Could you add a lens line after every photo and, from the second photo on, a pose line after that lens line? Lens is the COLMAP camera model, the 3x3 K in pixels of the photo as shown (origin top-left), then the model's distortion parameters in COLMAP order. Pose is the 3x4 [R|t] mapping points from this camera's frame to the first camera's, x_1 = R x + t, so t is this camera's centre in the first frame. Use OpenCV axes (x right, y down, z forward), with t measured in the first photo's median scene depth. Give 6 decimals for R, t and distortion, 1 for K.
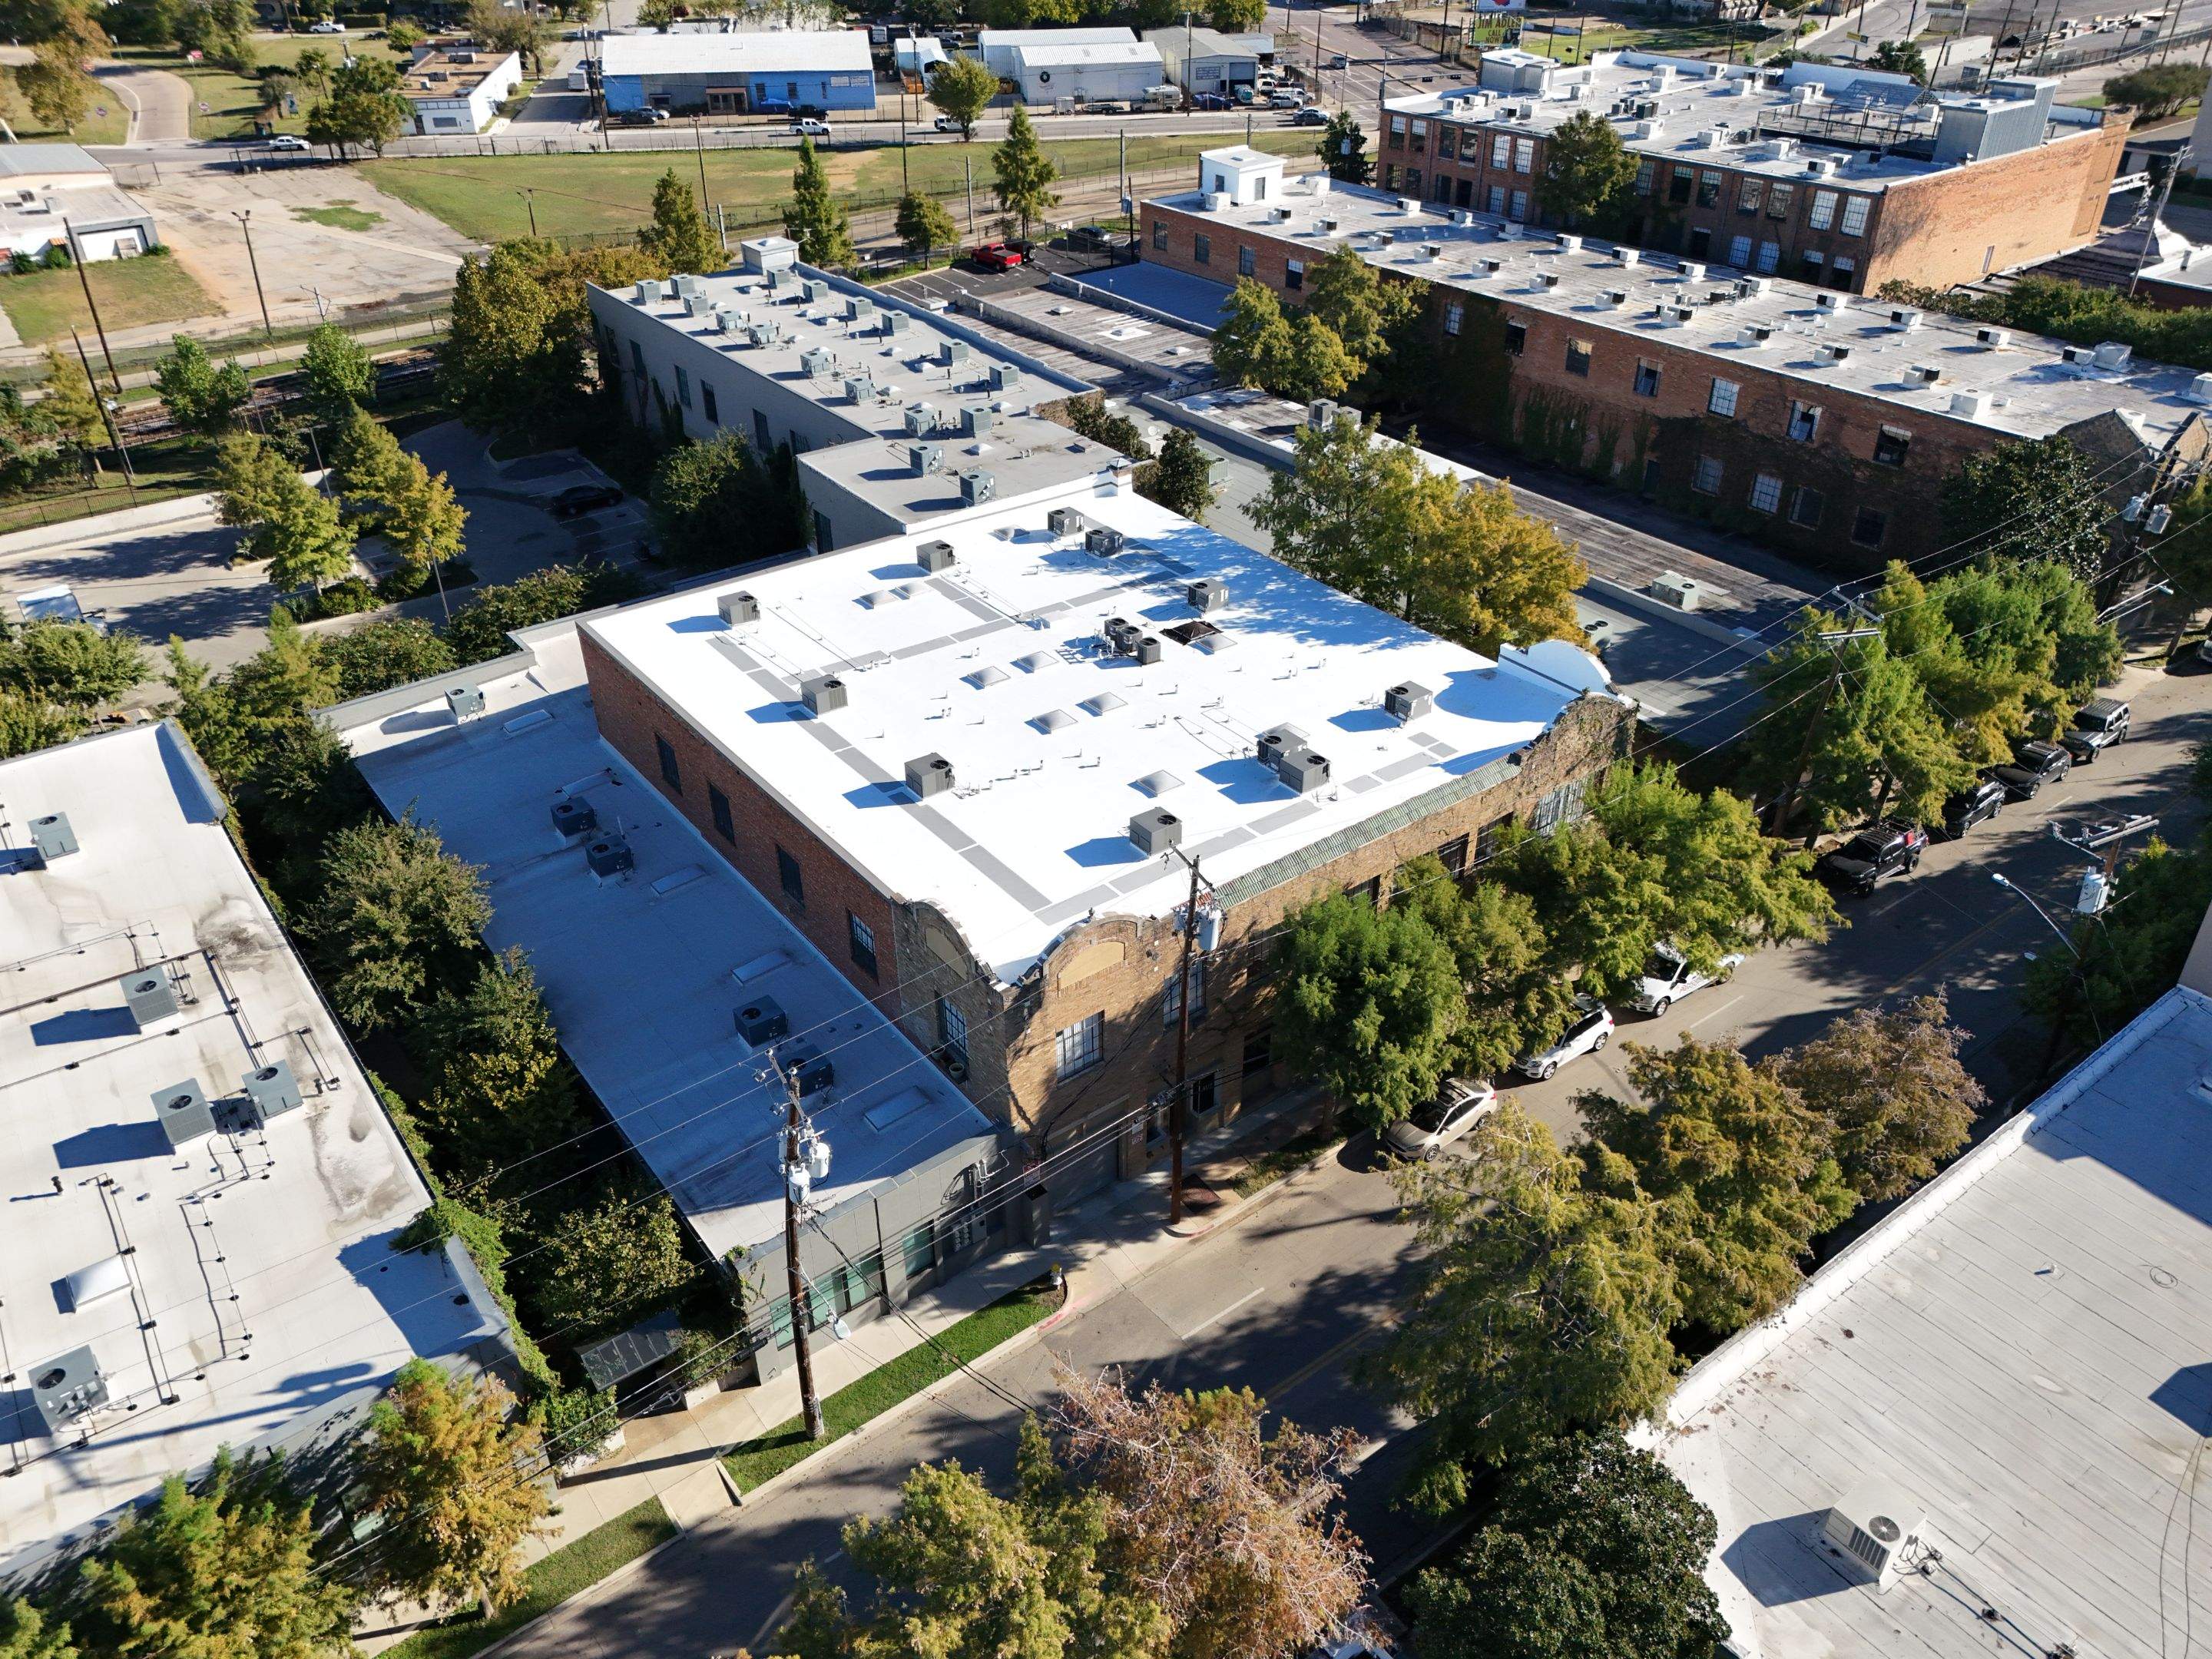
lens RADIAL K [[1629.2, 0, 1101.9], [0, 1629.2, 818.9], [0, 0, 1]] dist [0.059434, -0.046744]
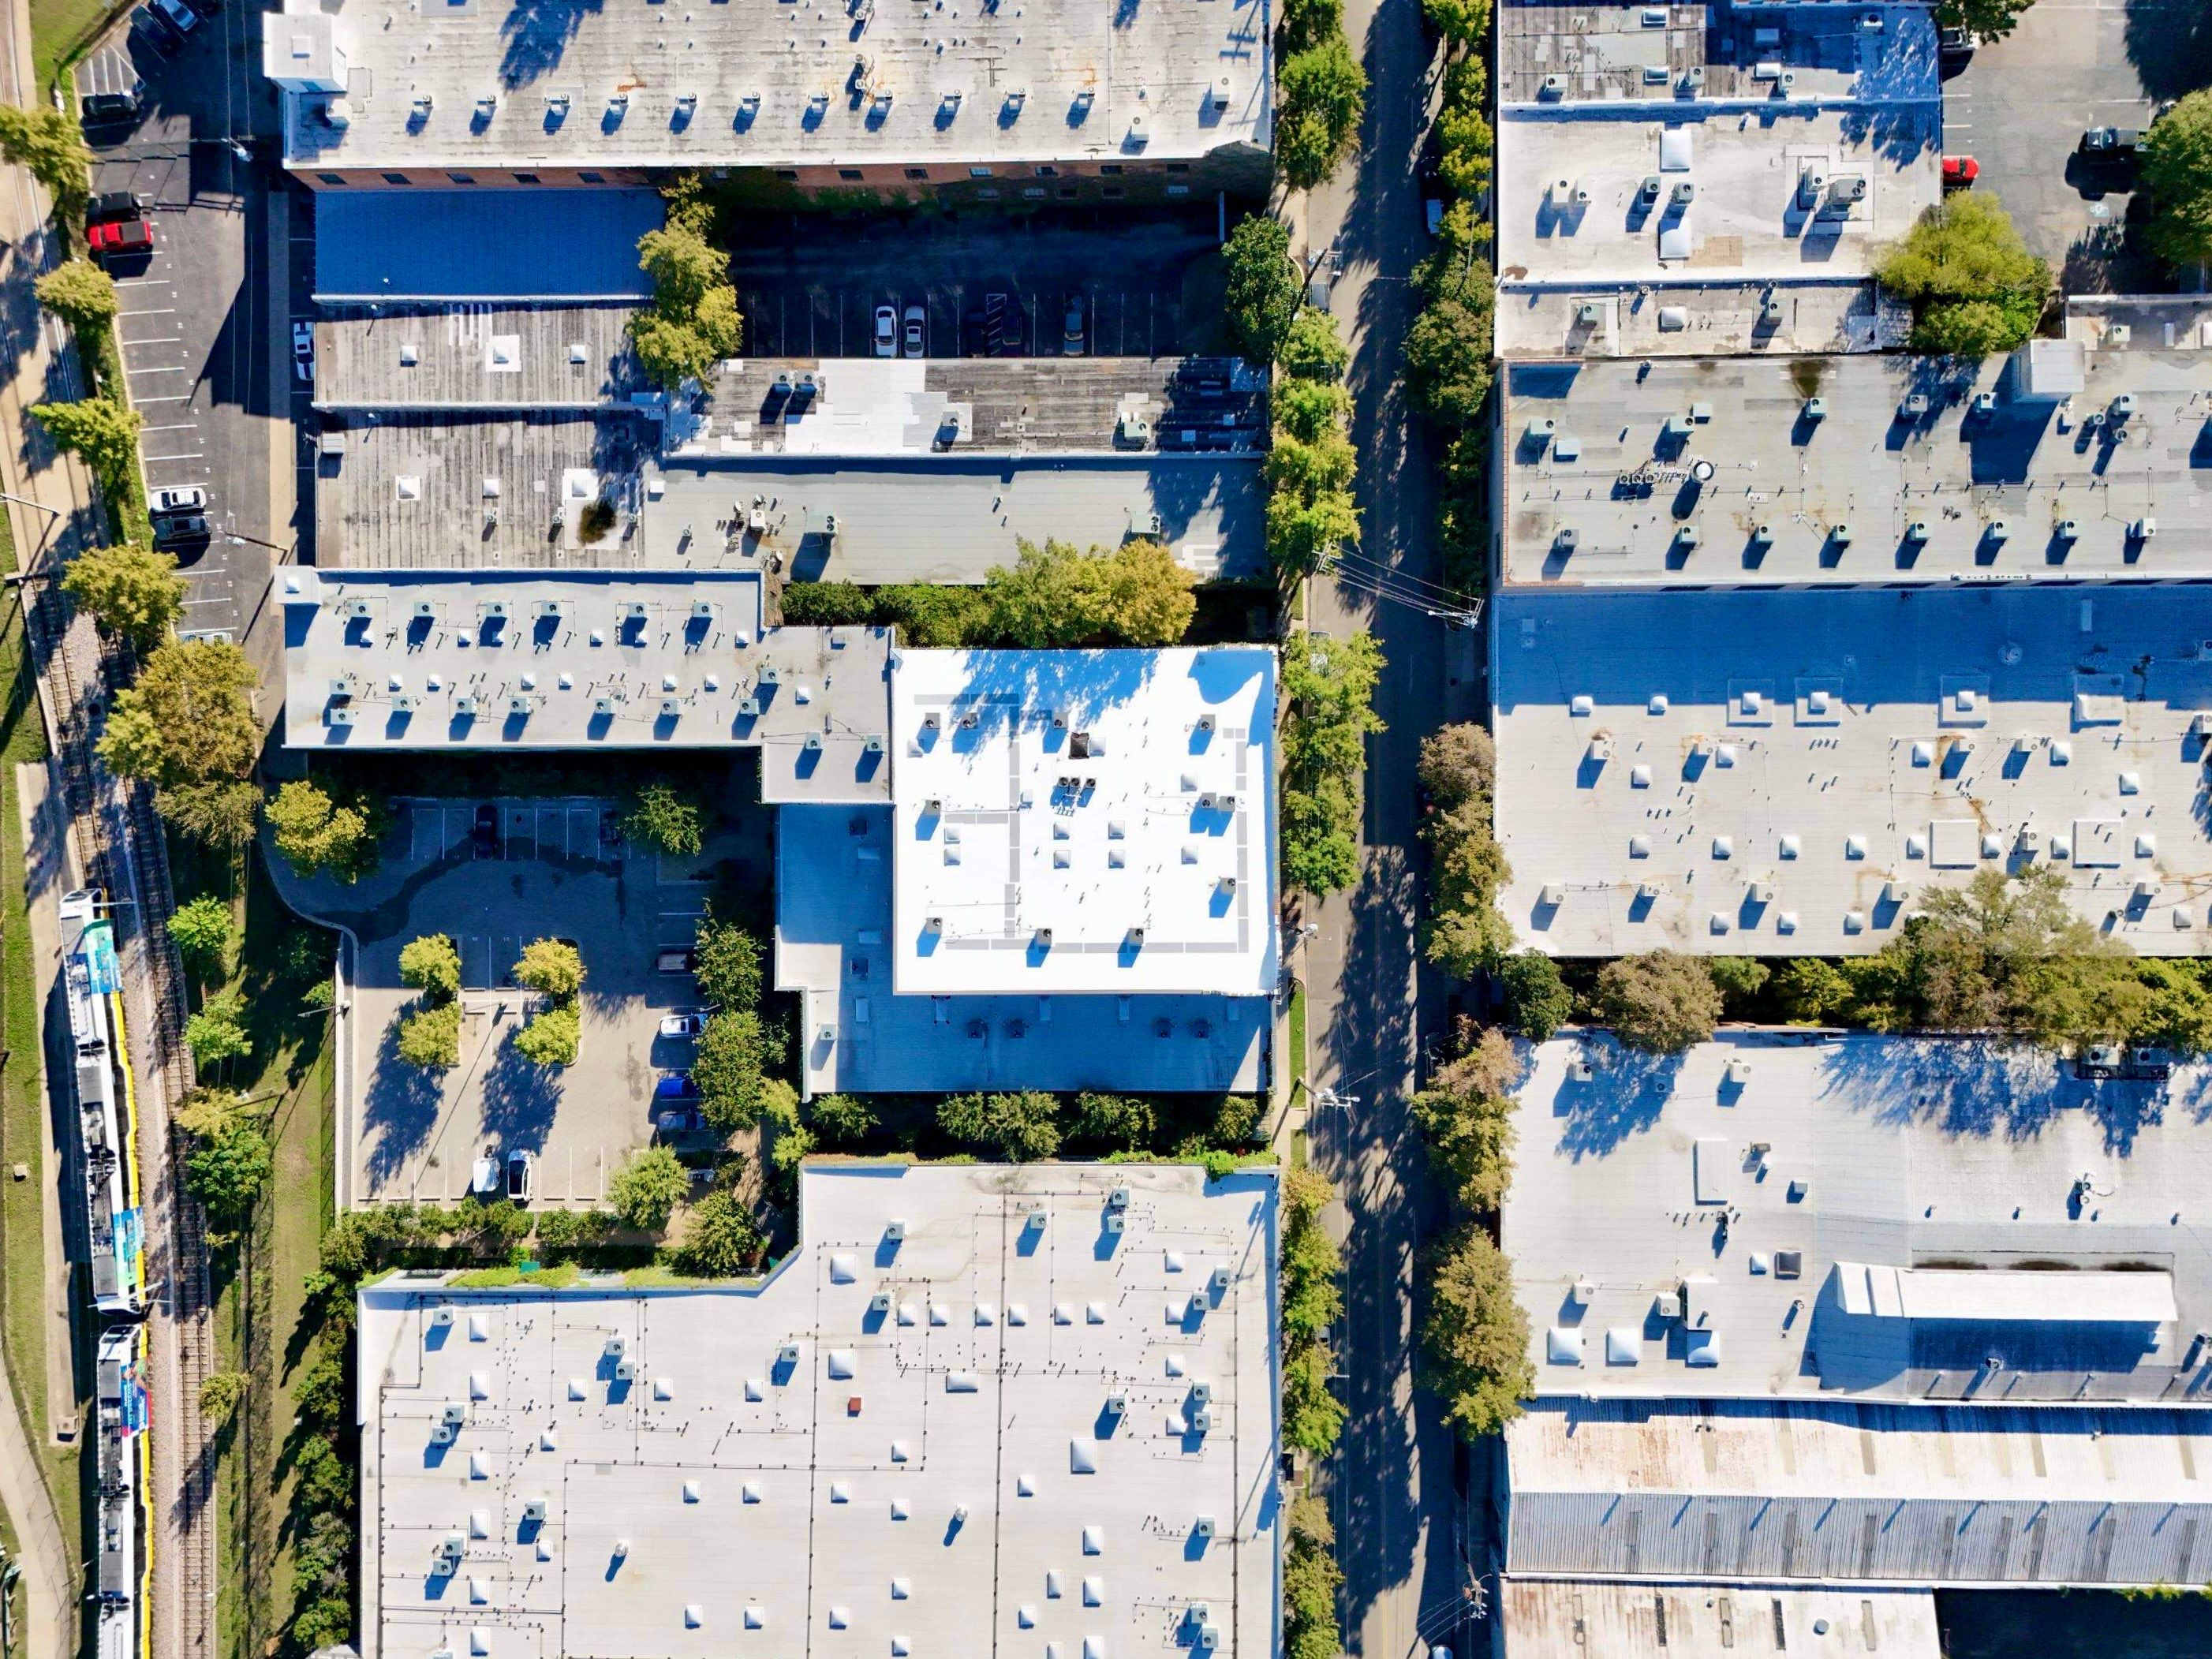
lens RADIAL K [[1710.0, 0, 1148.2], [0, 1710.0, 809.6], [0, 0, 1]] dist [0.071626, -0.066629]
pose [[0.594764, -0.803900, -0.000172, 0.040850], [0.438463, 0.324217, 0.838232, -1.708653], [-0.673799, -0.498626, 0.545313, -0.210425]]
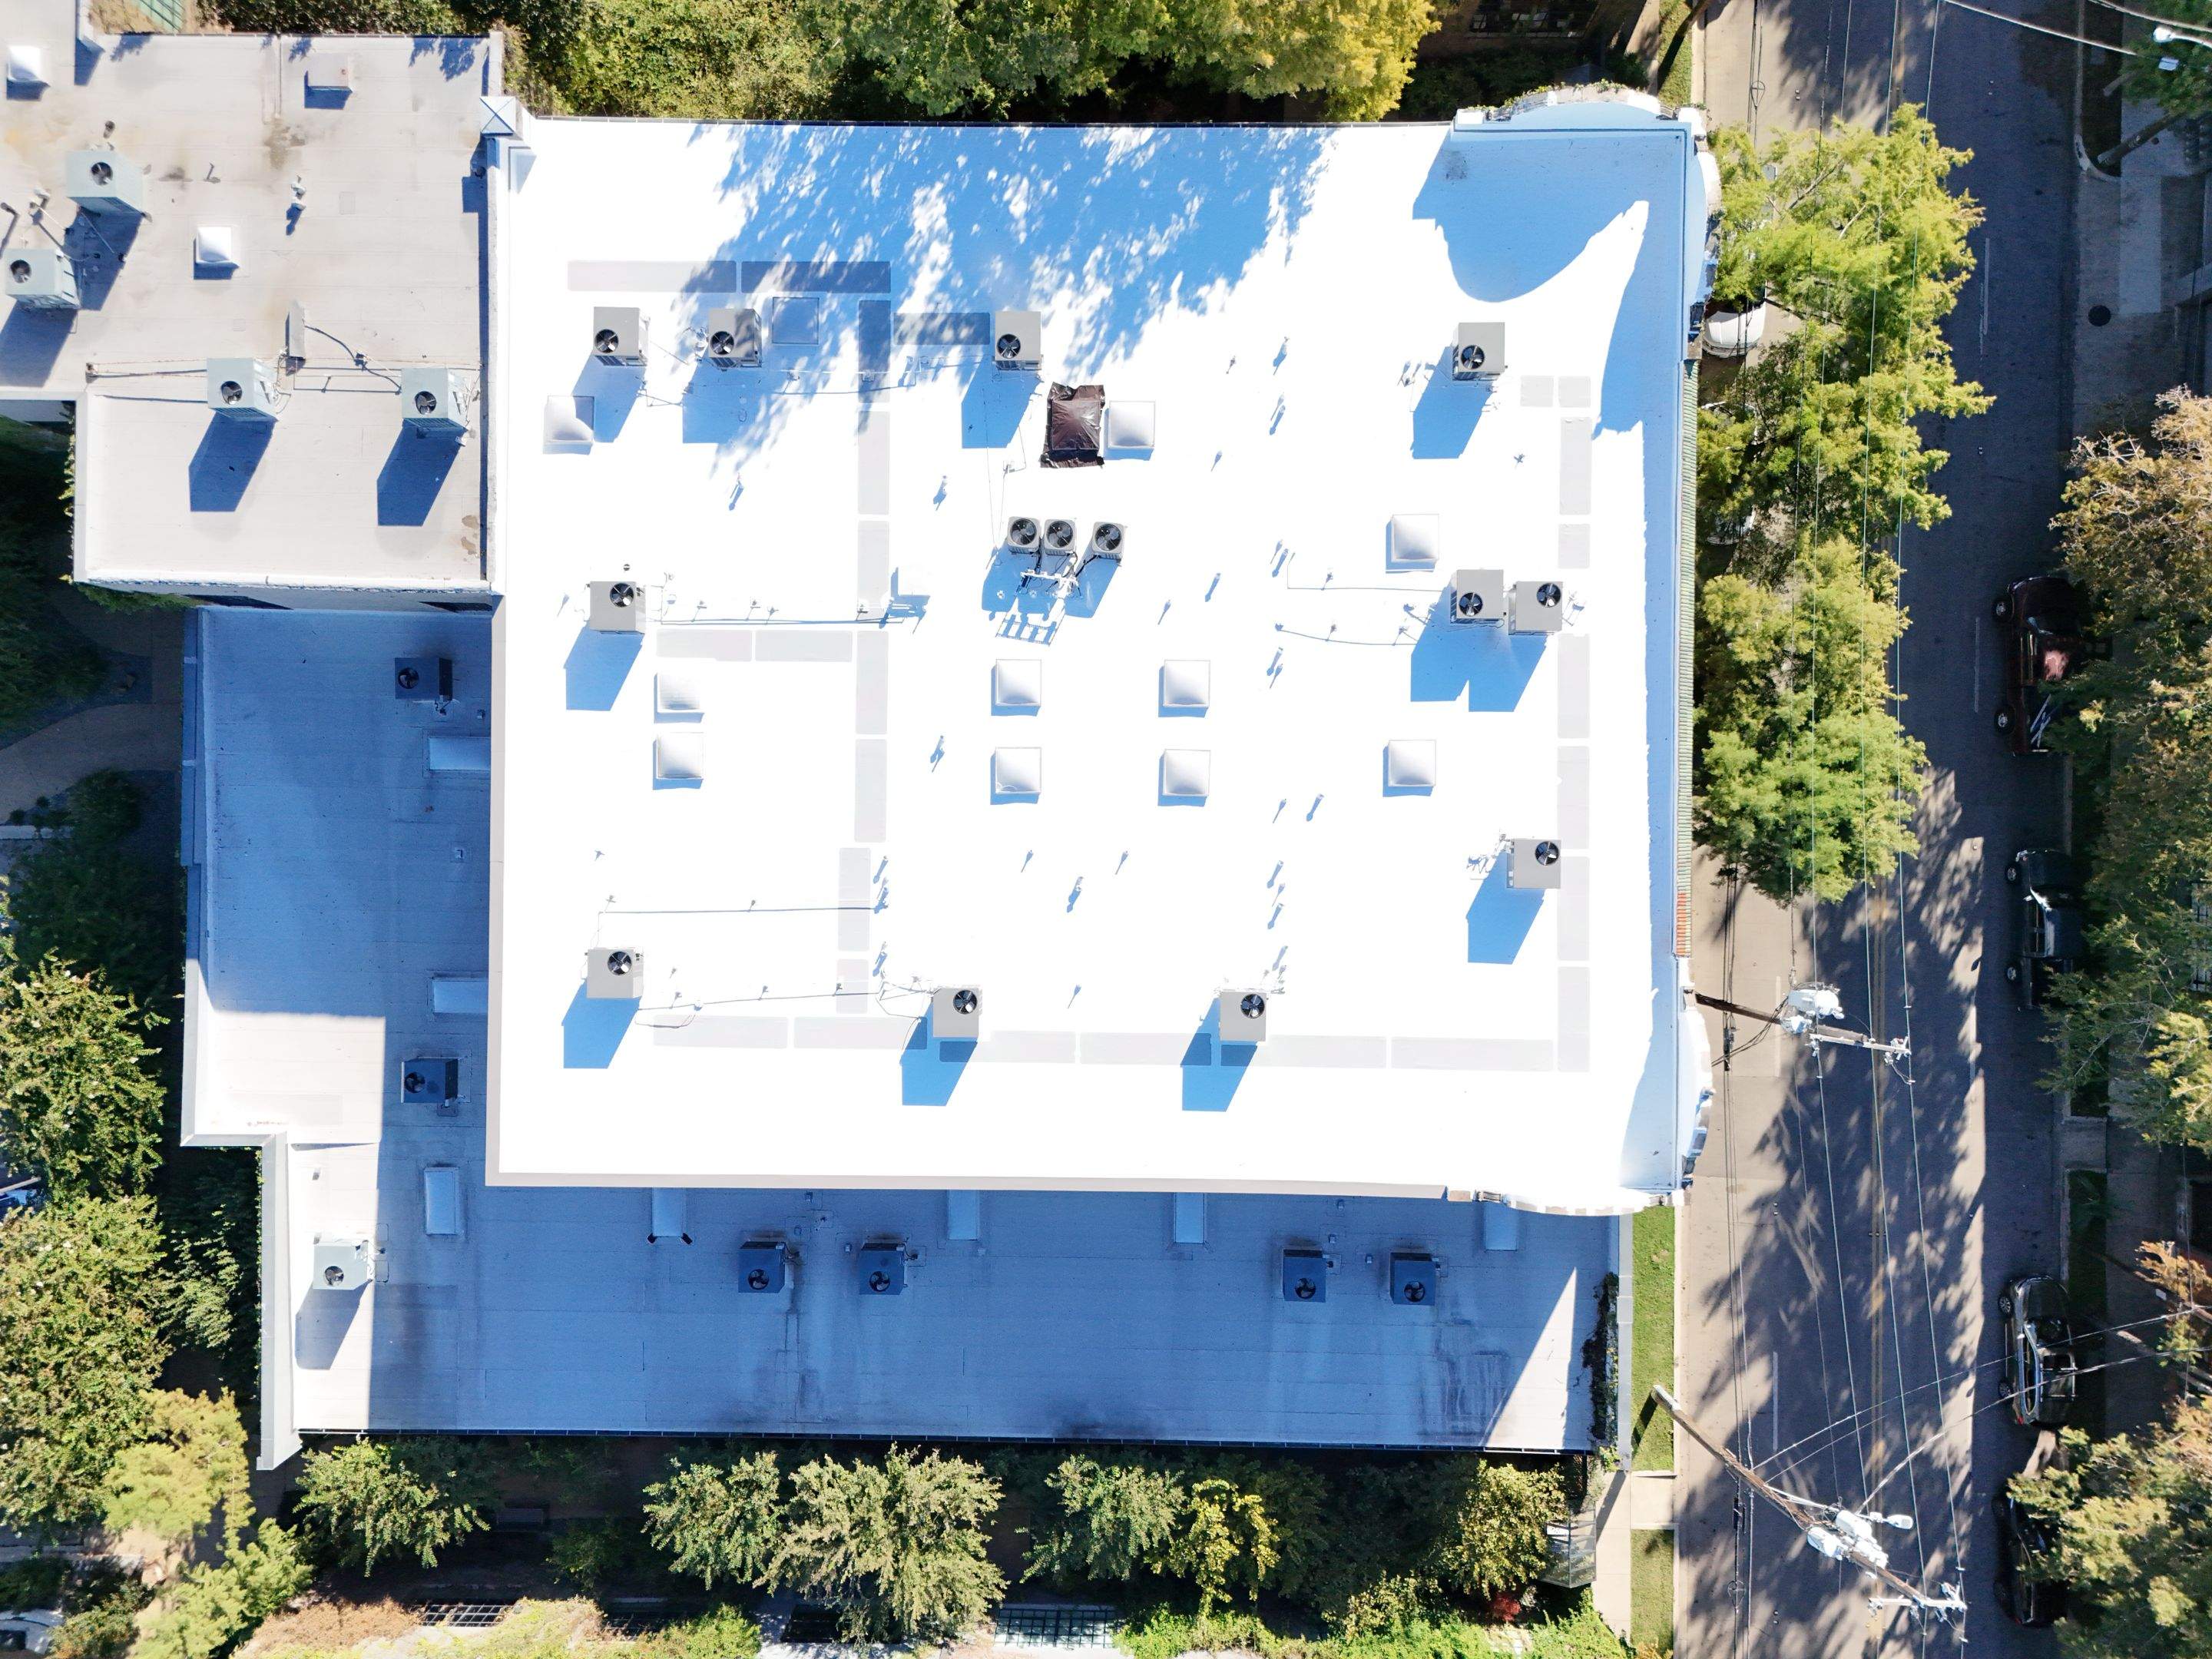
lens RADIAL K [[1629.2, 0, 1120.7], [0, 1629.2, 821.9], [0, 0, 1]] dist [0.059434, -0.046744]
pose [[0.607869, -0.793978, -0.009692, -0.049010], [0.434640, 0.322495, 0.840883, -0.571170], [-0.664517, -0.515360, 0.541130, 0.537540]]
